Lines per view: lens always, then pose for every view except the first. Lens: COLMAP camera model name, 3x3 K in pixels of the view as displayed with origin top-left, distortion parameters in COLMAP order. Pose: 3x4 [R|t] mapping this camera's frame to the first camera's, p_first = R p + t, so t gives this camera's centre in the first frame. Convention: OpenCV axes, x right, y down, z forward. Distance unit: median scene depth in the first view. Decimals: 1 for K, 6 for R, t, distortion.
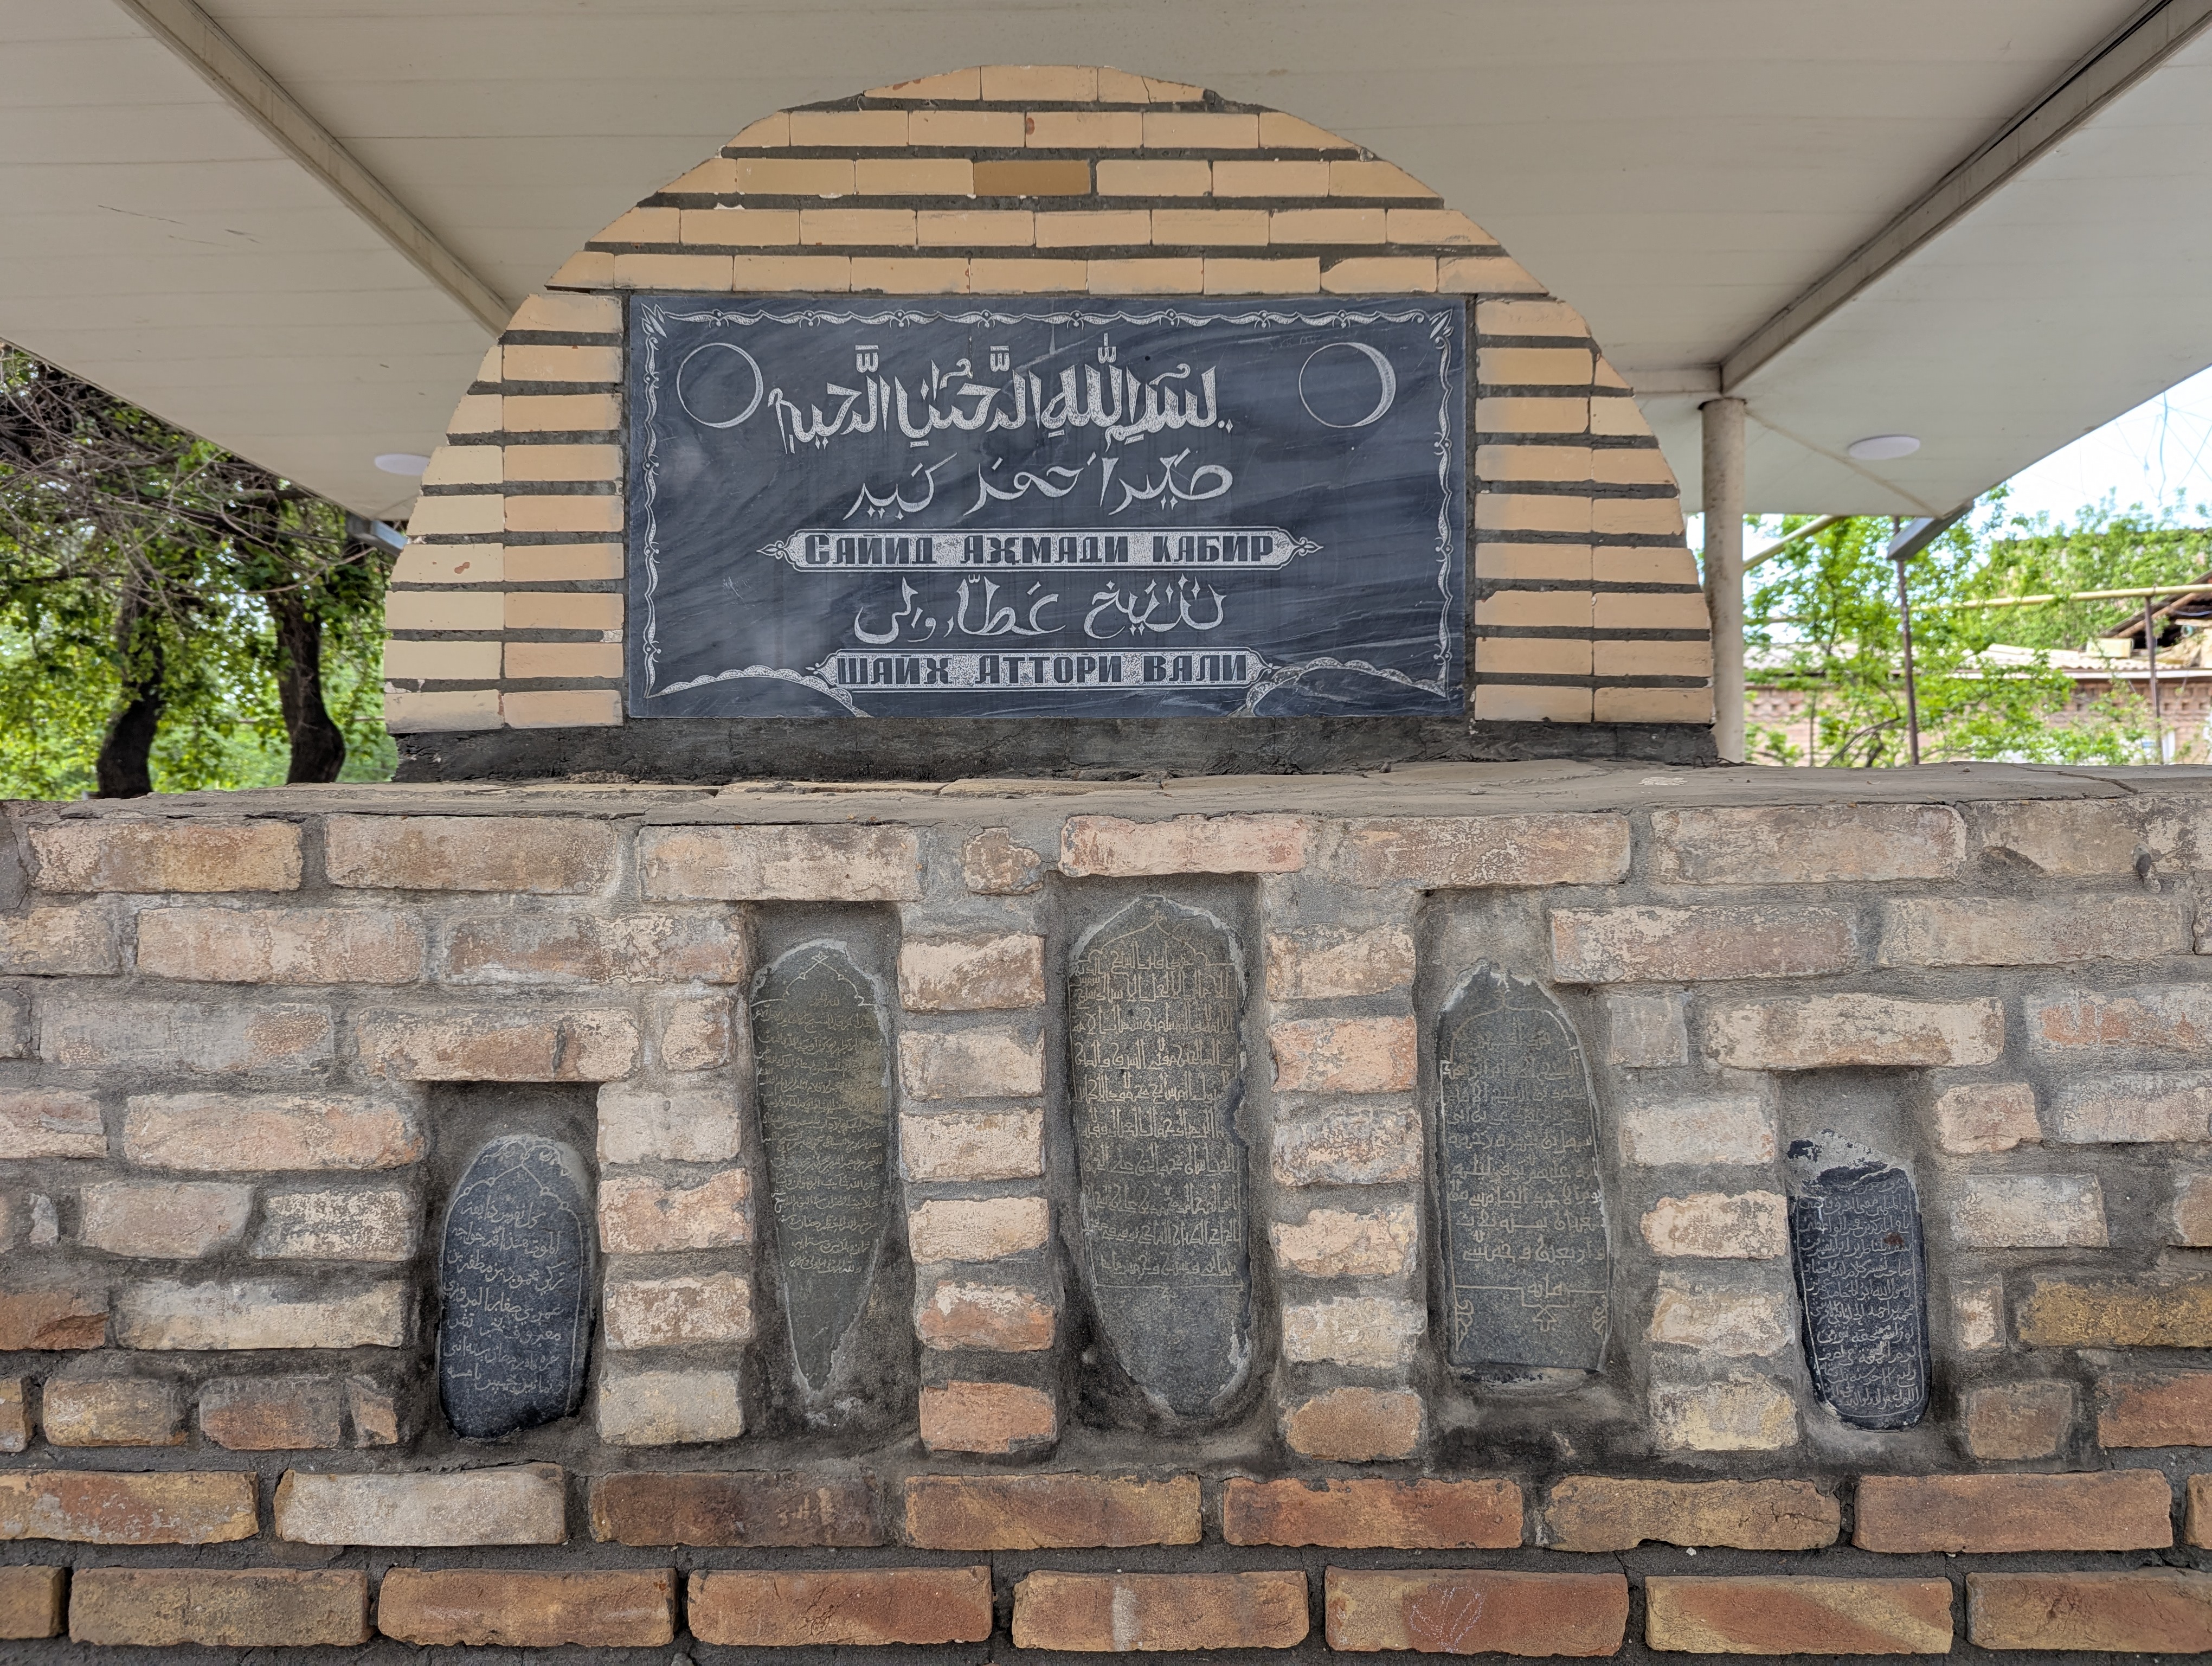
lens RADIAL K [[1625.8, 0, 1106.9], [0, 1625.8, 826.3], [0, 0, 1]] dist [0.047646, -0.055789]
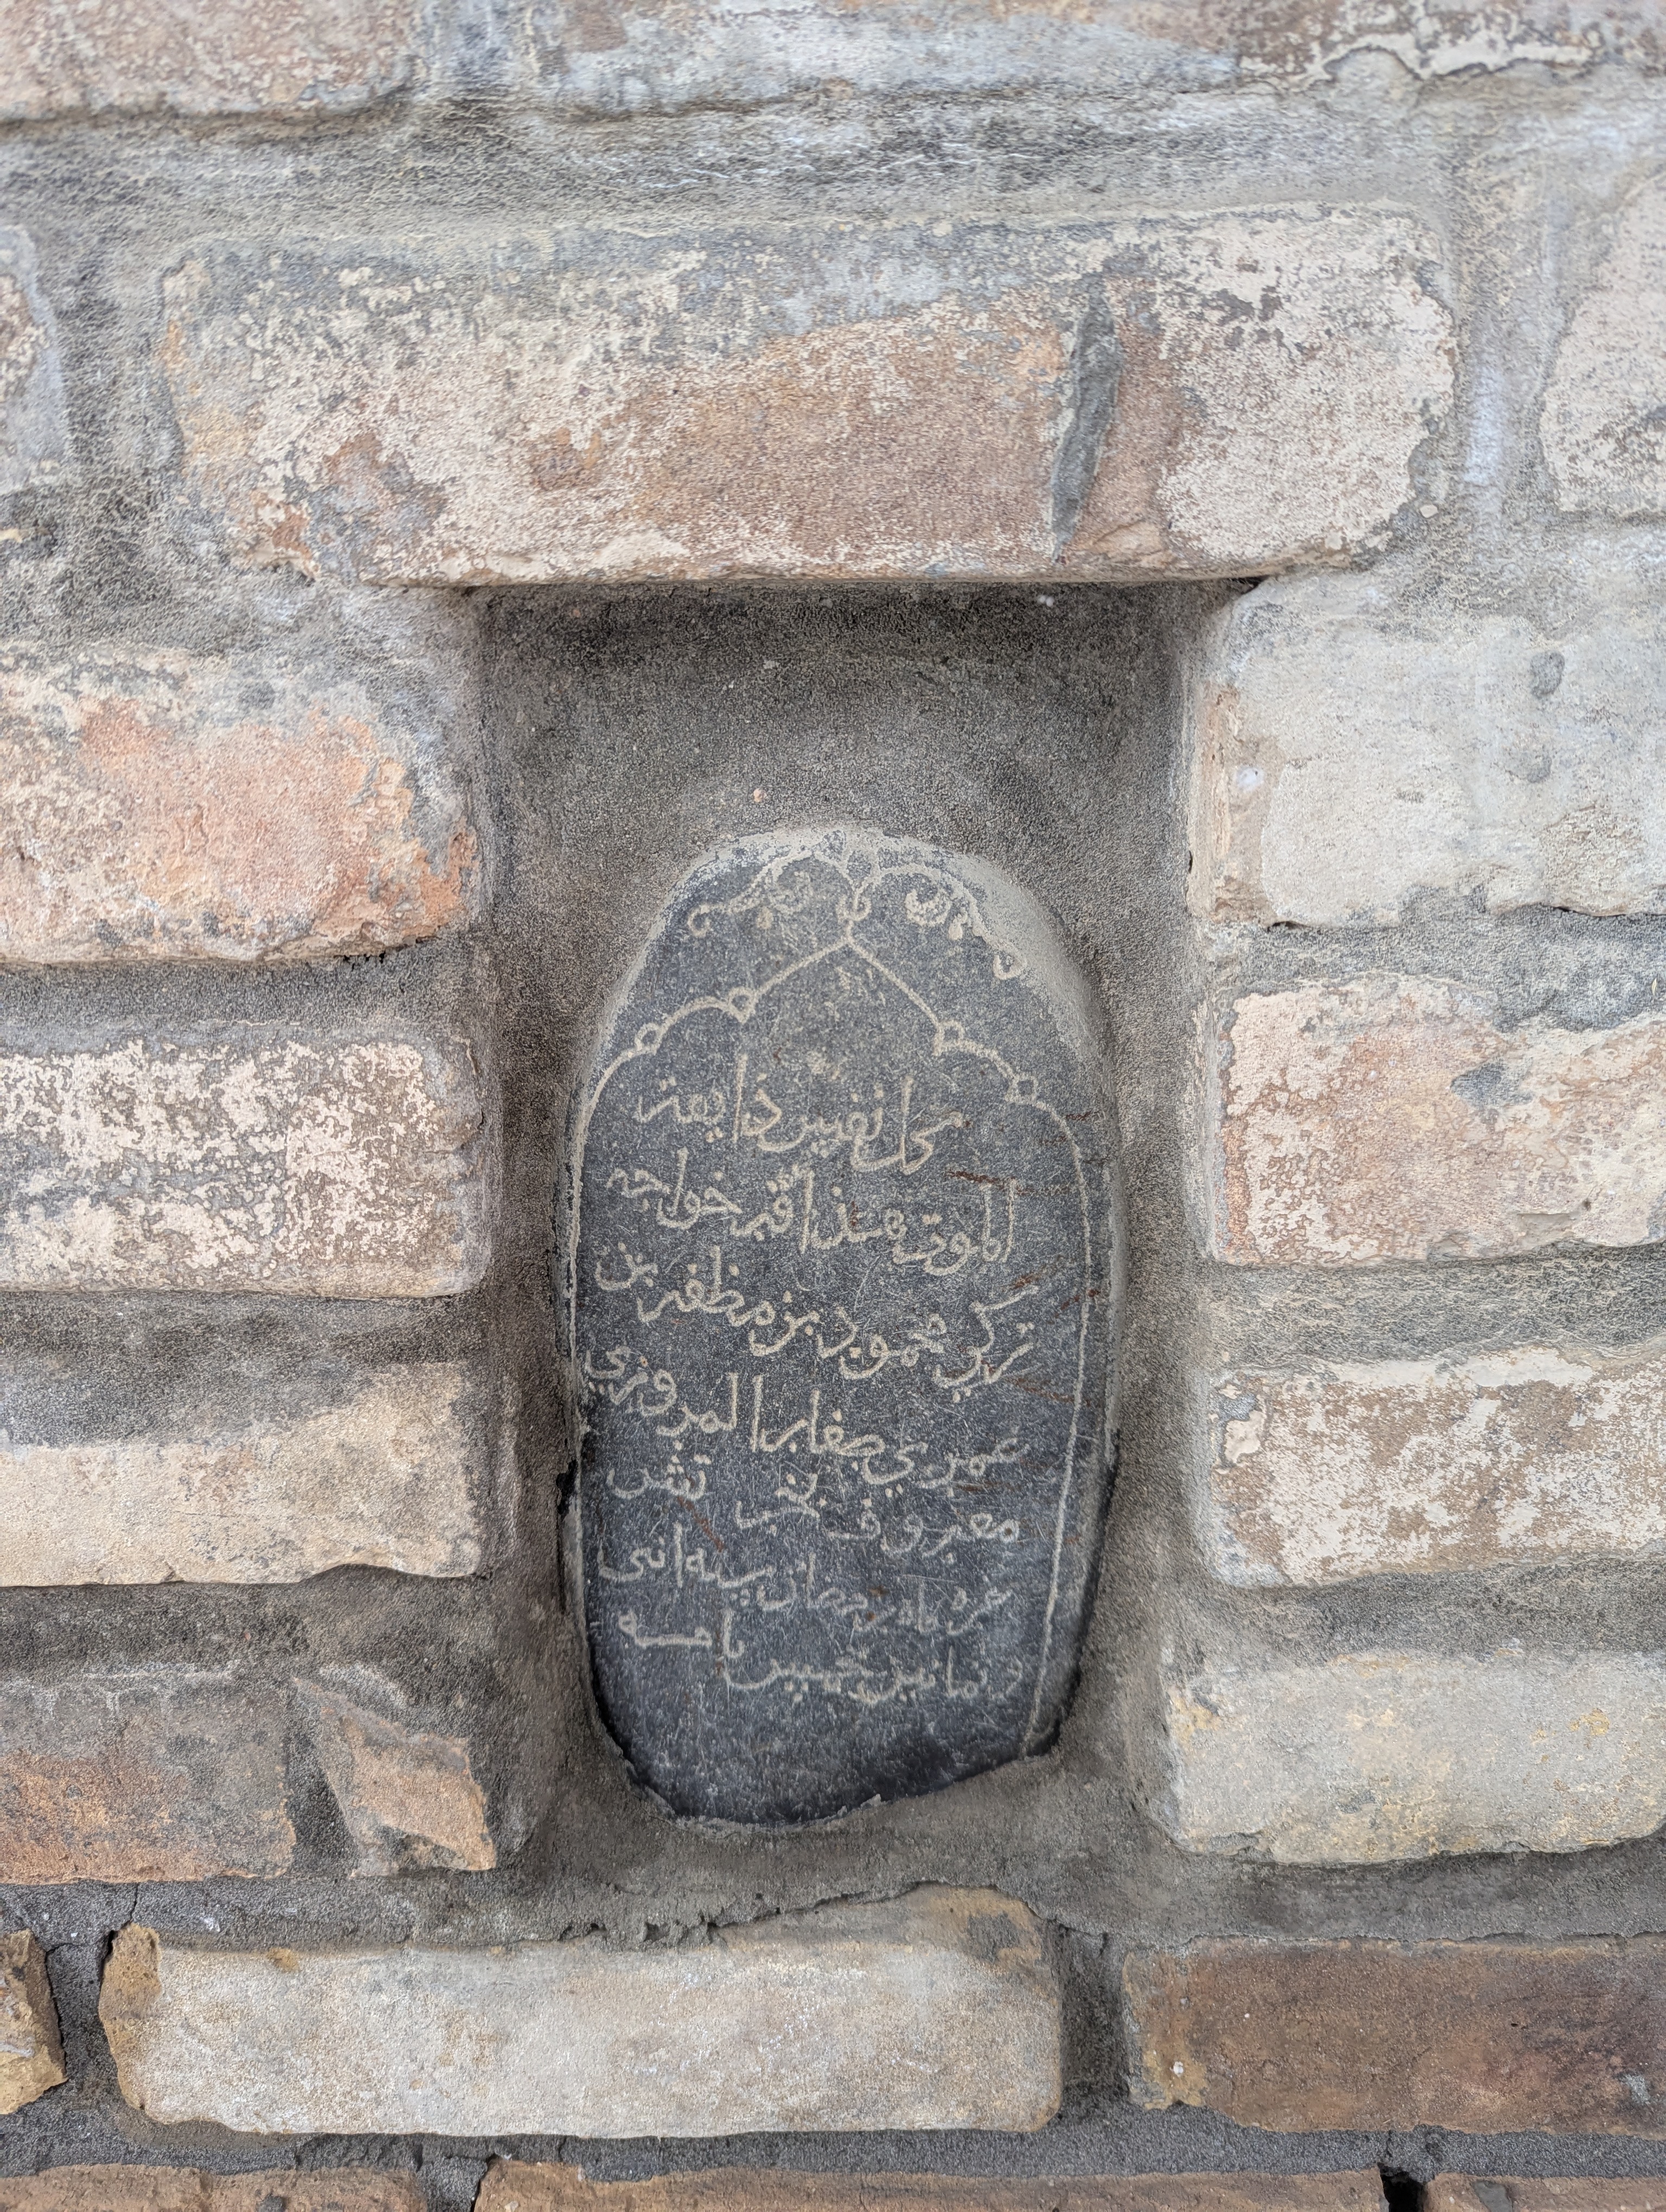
lens RADIAL K [[1625.8, 0, 791.6], [0, 1625.8, 1150.2], [0, 0, 1]] dist [0.047646, -0.055789]
pose [[0.999869, -0.014514, 0.007131, -0.376884], [0.011521, 0.948797, 0.315675, 0.159541], [-0.011348, -0.315552, 0.948841, 0.755842]]
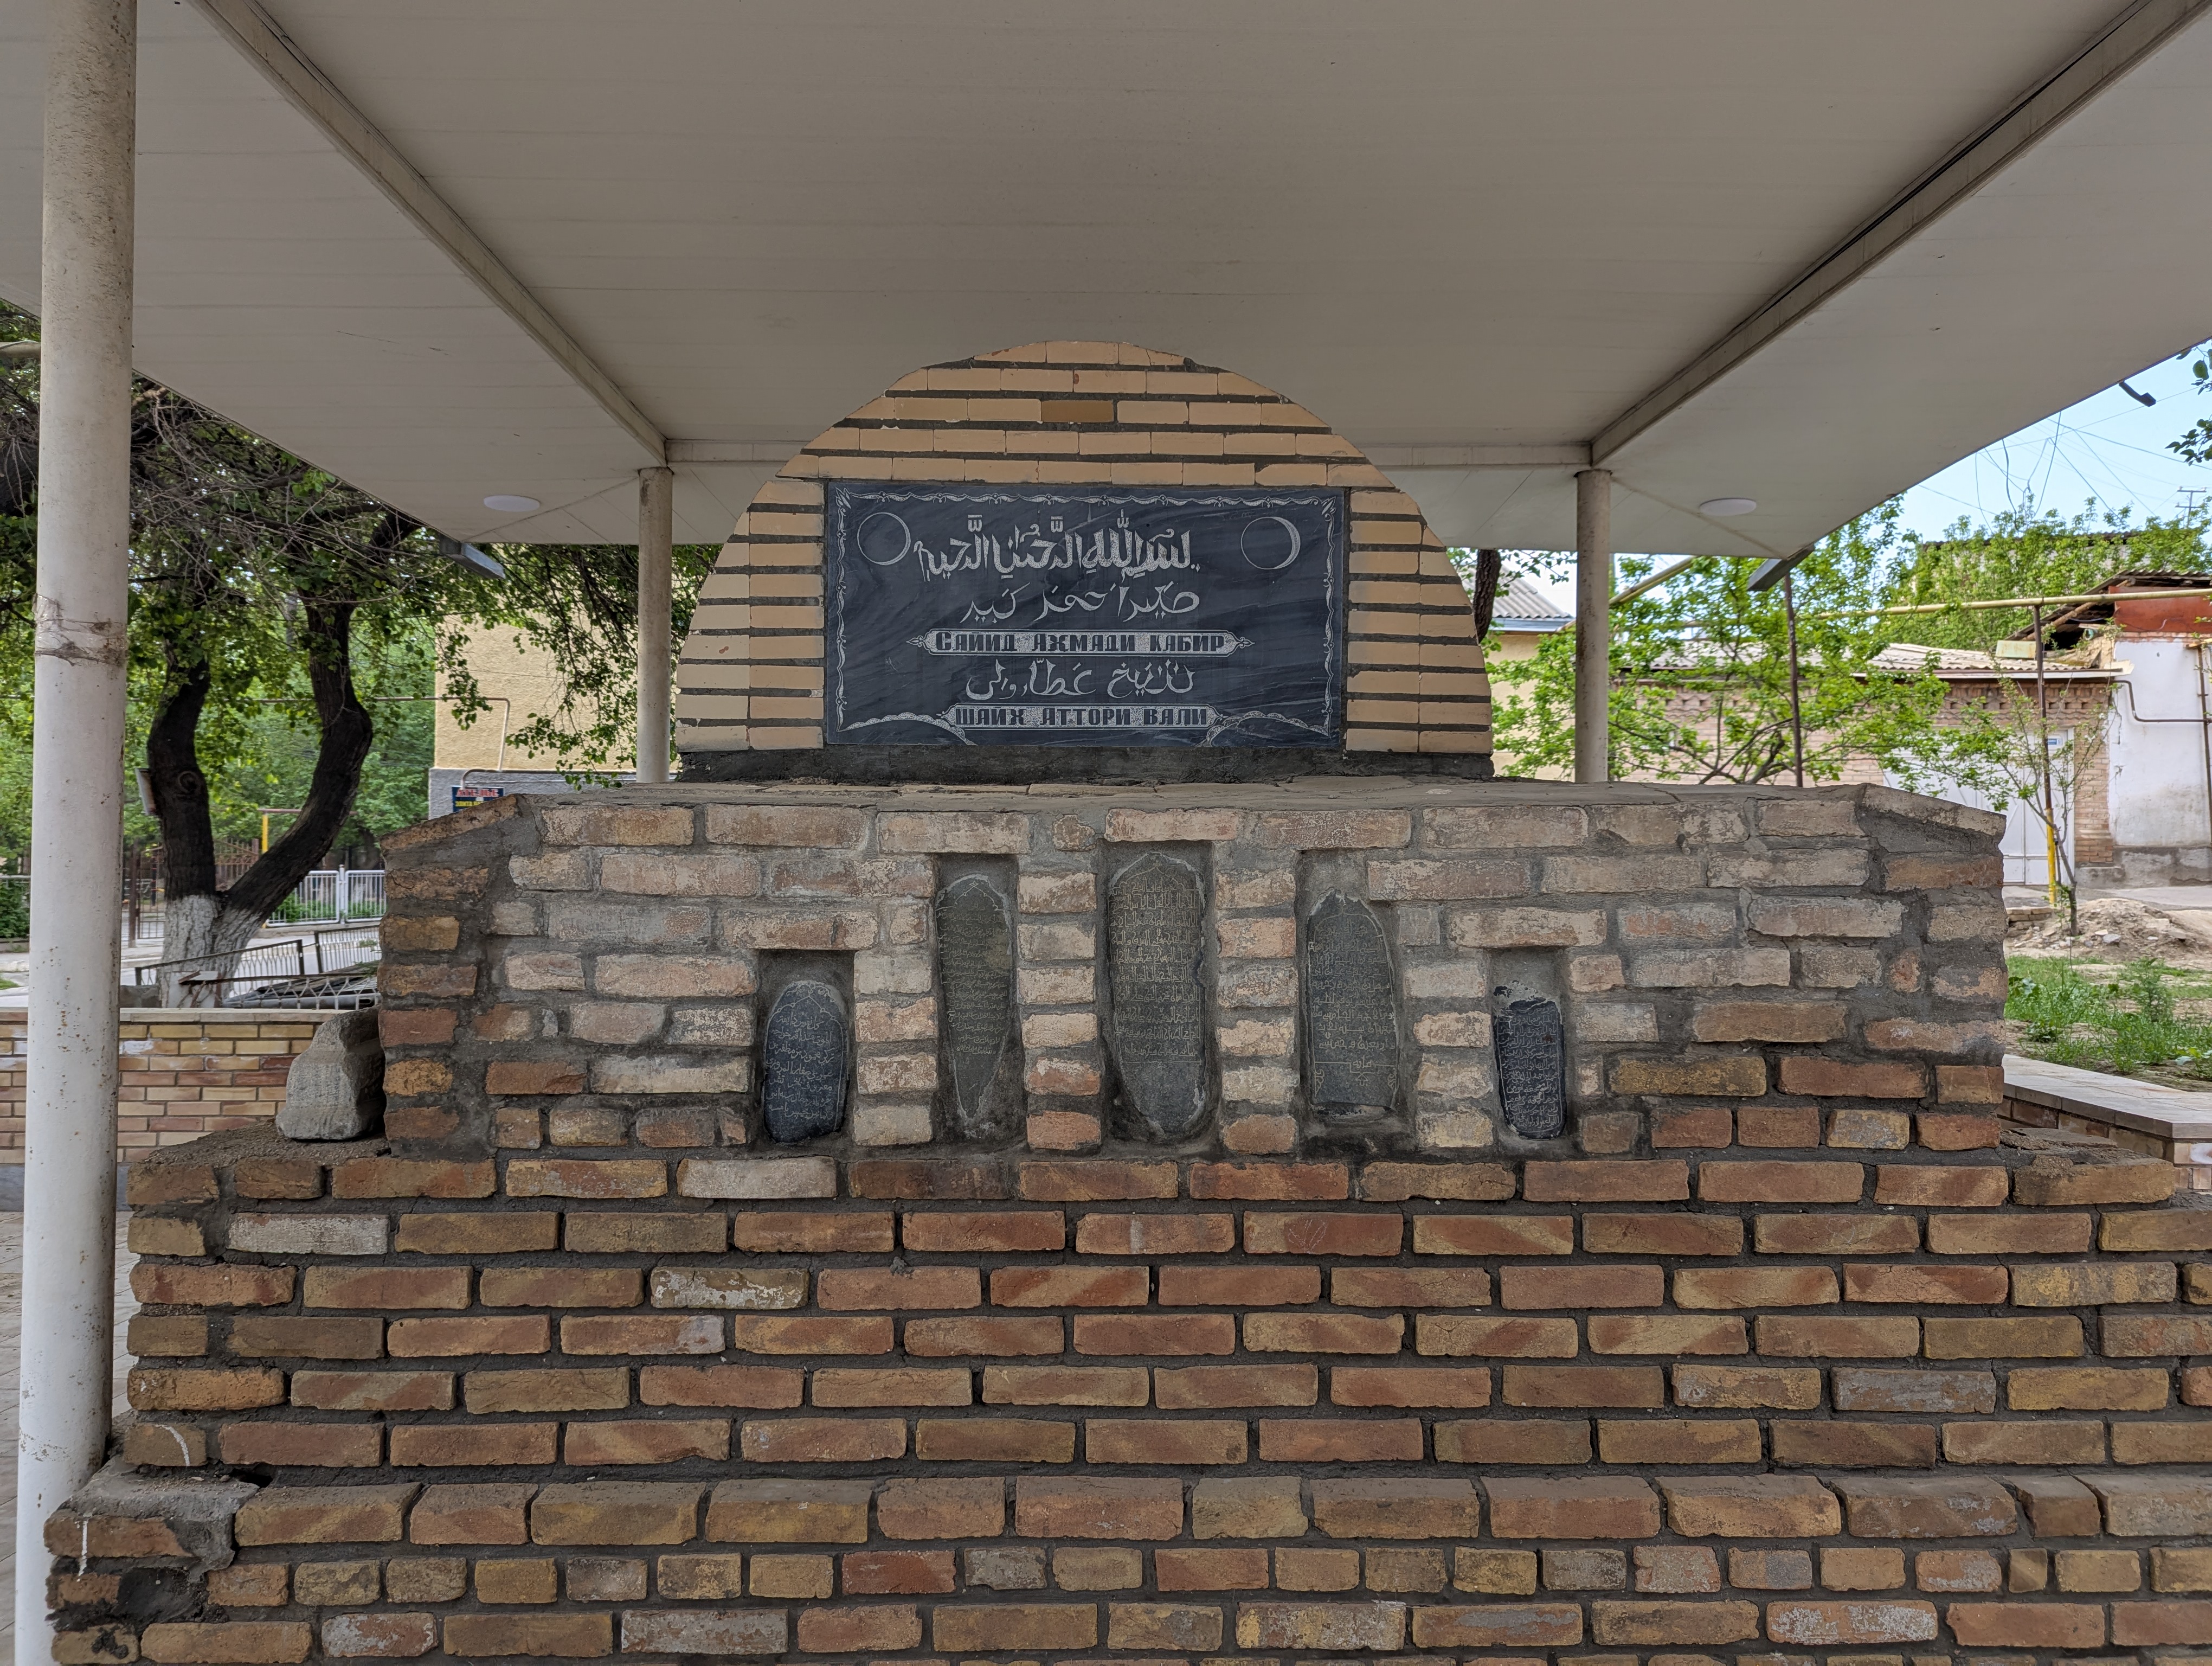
lens RADIAL K [[1625.8, 0, 1100.1], [0, 1625.8, 814.5], [0, 0, 1]] dist [0.047646, -0.055789]
pose [[0.999741, 0.009366, 0.020753, -0.073075], [-0.009456, 0.999946, 0.004237, -0.007332], [-0.020712, -0.004432, 0.999776, -0.846985]]
